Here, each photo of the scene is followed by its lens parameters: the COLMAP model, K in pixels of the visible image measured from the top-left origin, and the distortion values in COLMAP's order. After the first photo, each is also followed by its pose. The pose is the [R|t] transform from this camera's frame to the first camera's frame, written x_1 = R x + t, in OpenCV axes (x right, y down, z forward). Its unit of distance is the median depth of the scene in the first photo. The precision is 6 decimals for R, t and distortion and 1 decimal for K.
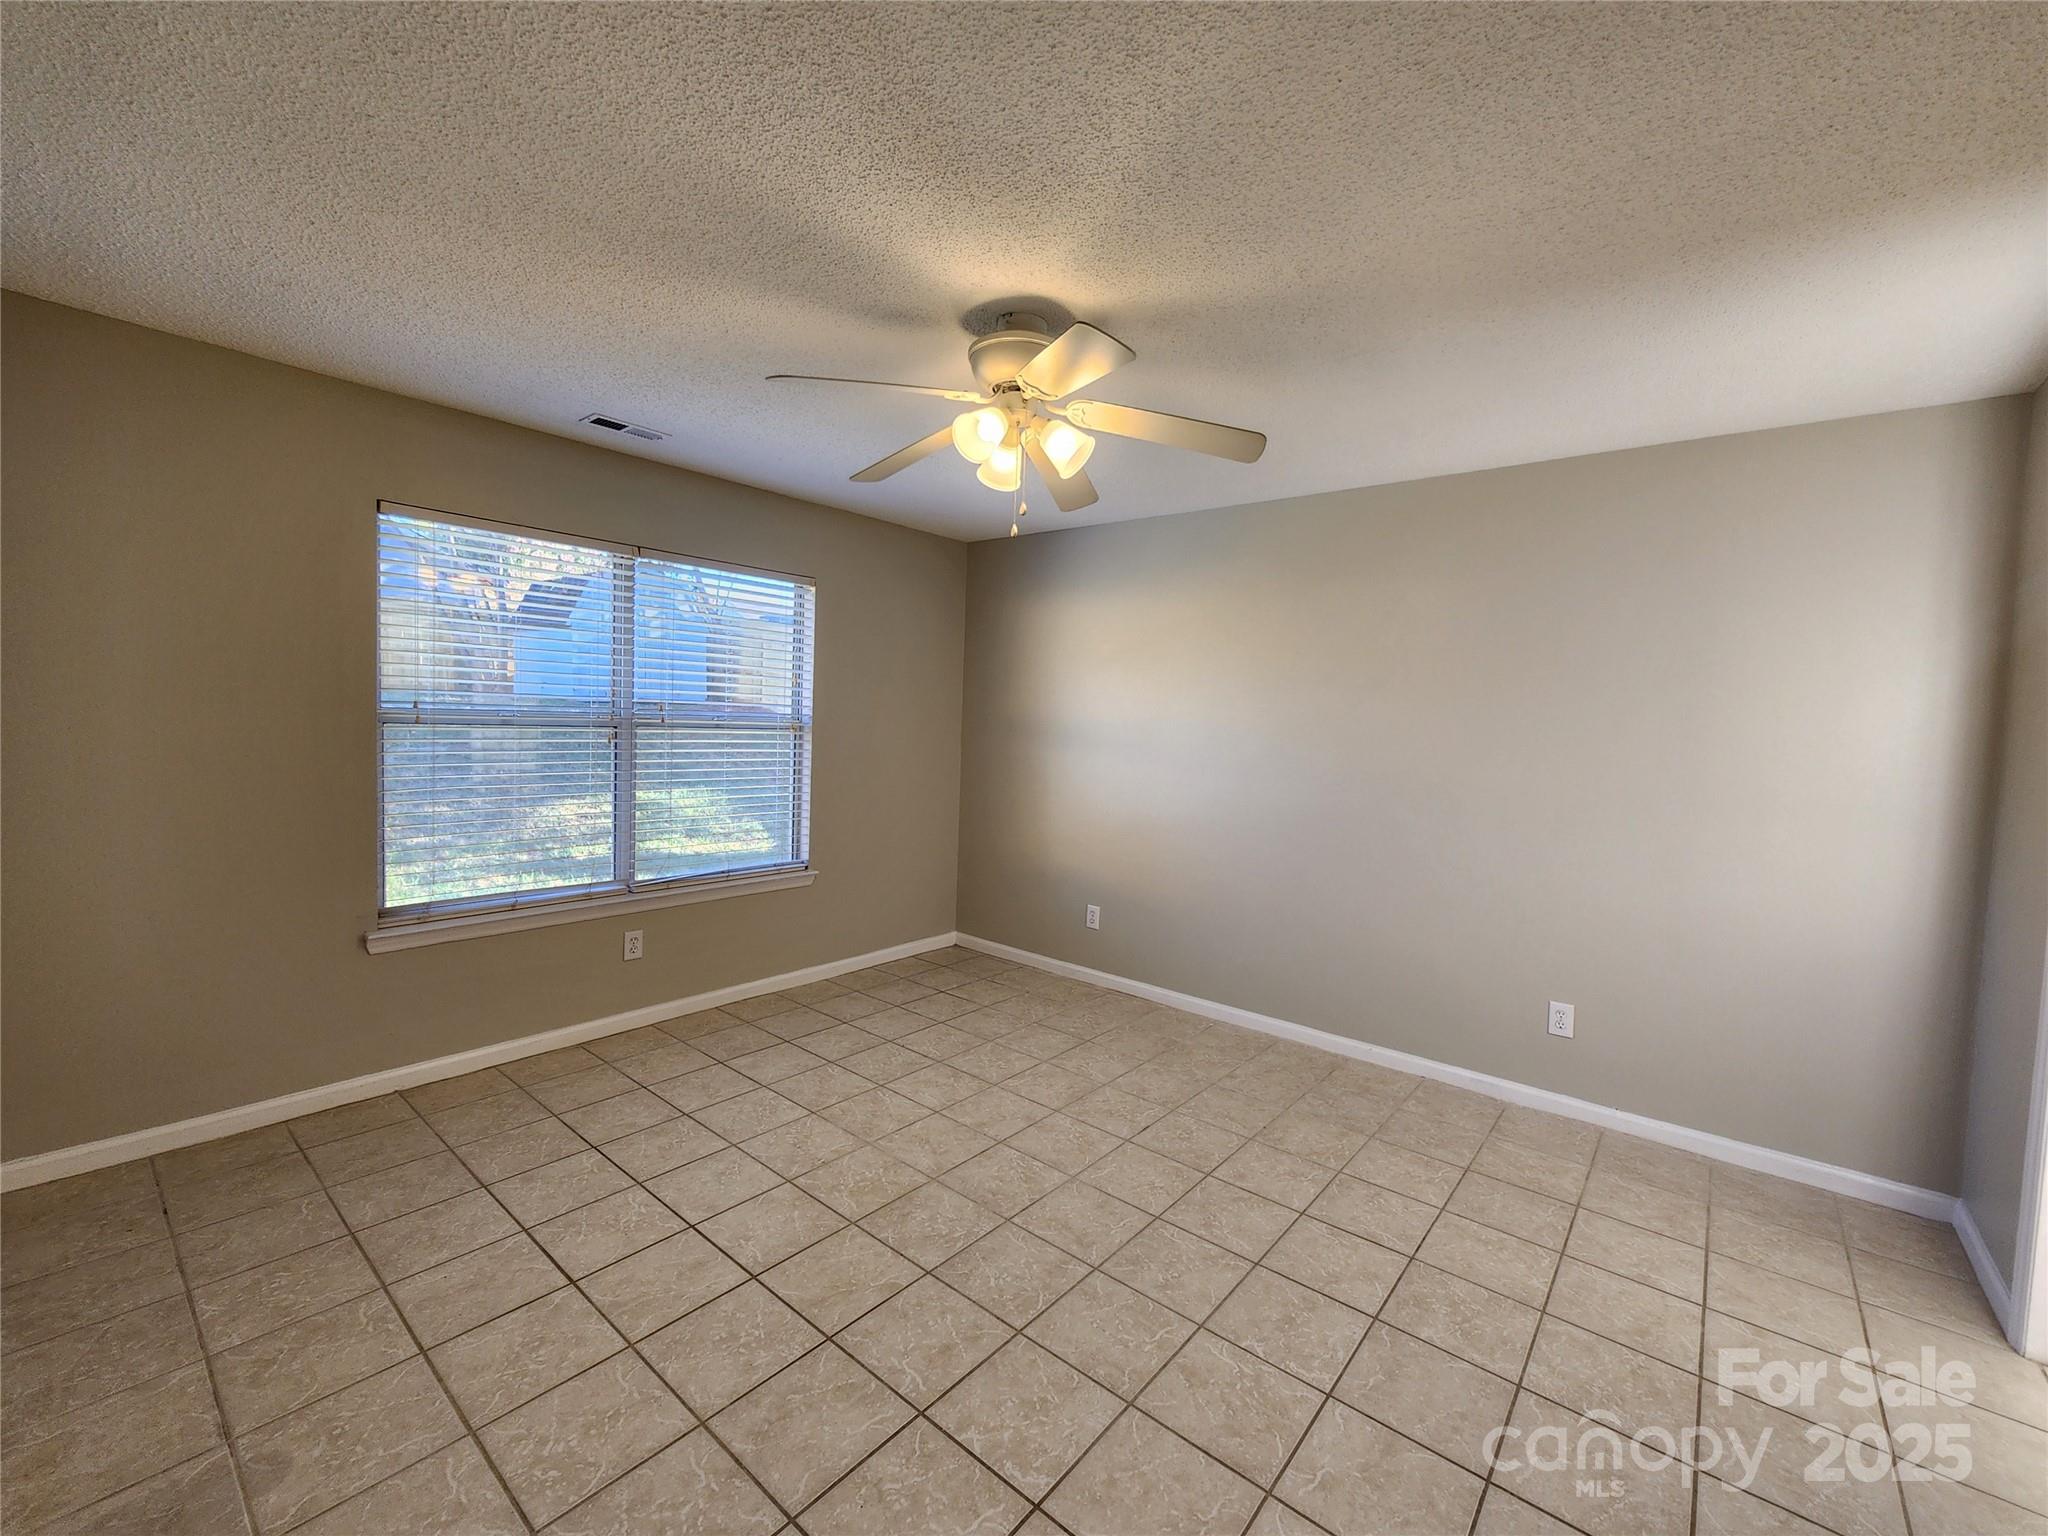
lens RADIAL K [[838.6, 0, 1039.5], [0, 838.6, 770.1], [0, 0, 1]] dist [0.000996, -0.001758]
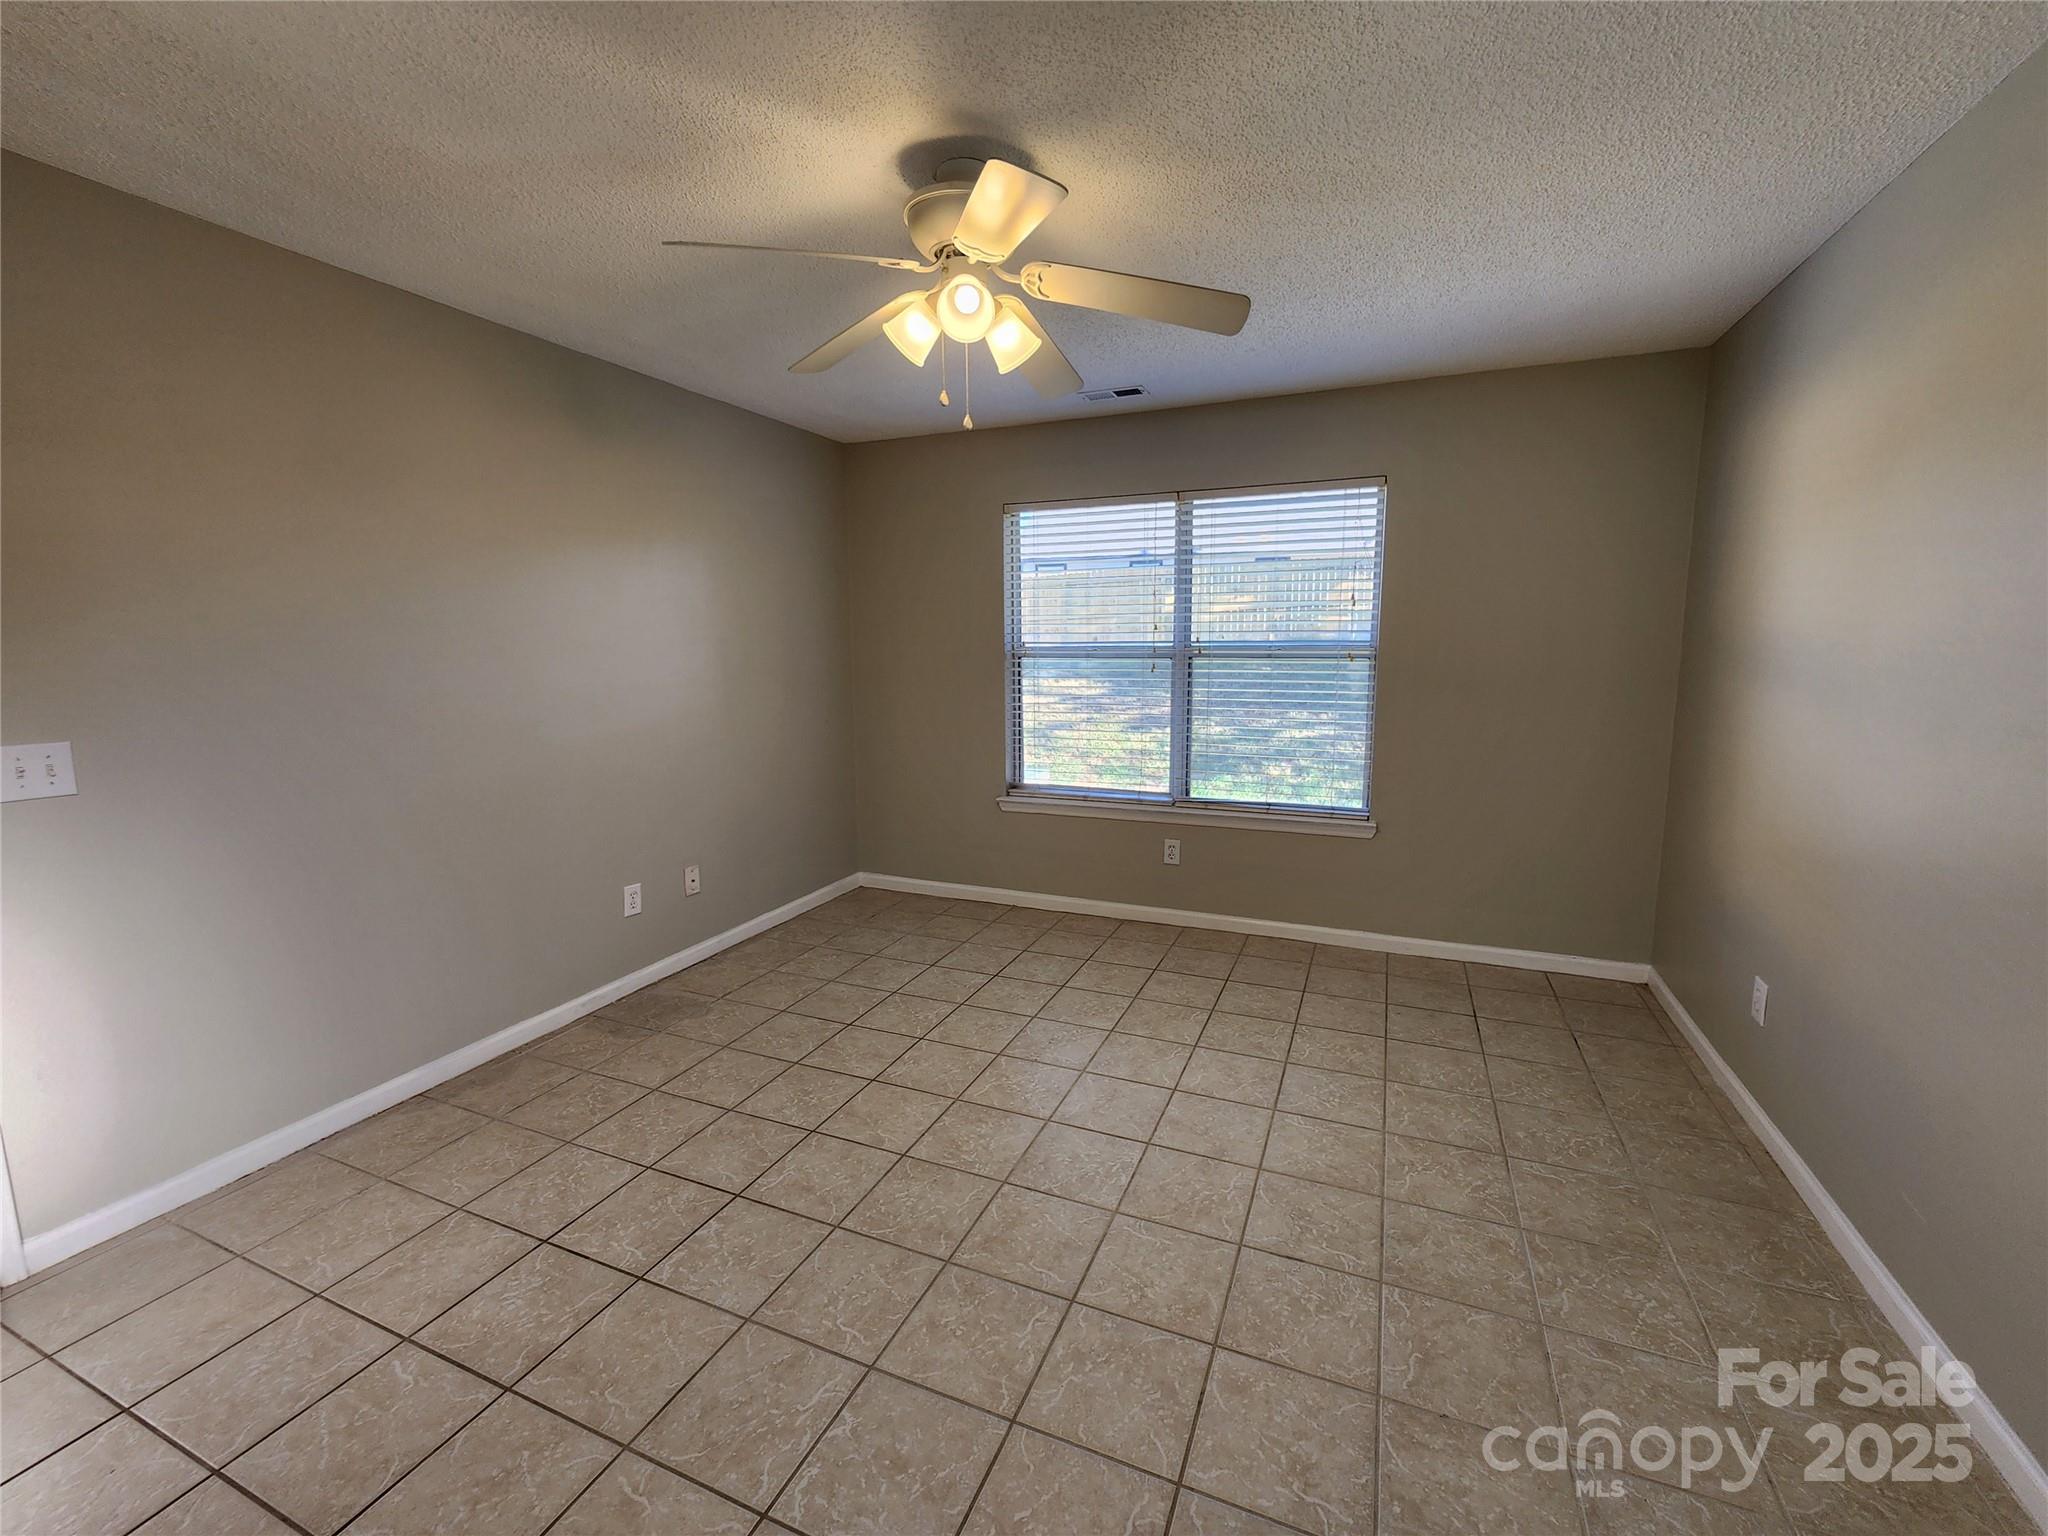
lens RADIAL K [[838.6, 0, 1038.2], [0, 838.6, 759.9], [0, 0, 1]] dist [0.000996, -0.001758]
pose [[0.288156, 0.098139, -0.952541, 0.622711], [-0.042448, 0.995066, 0.089680, -0.010402], [0.956642, 0.014591, 0.290900, 0.582546]]
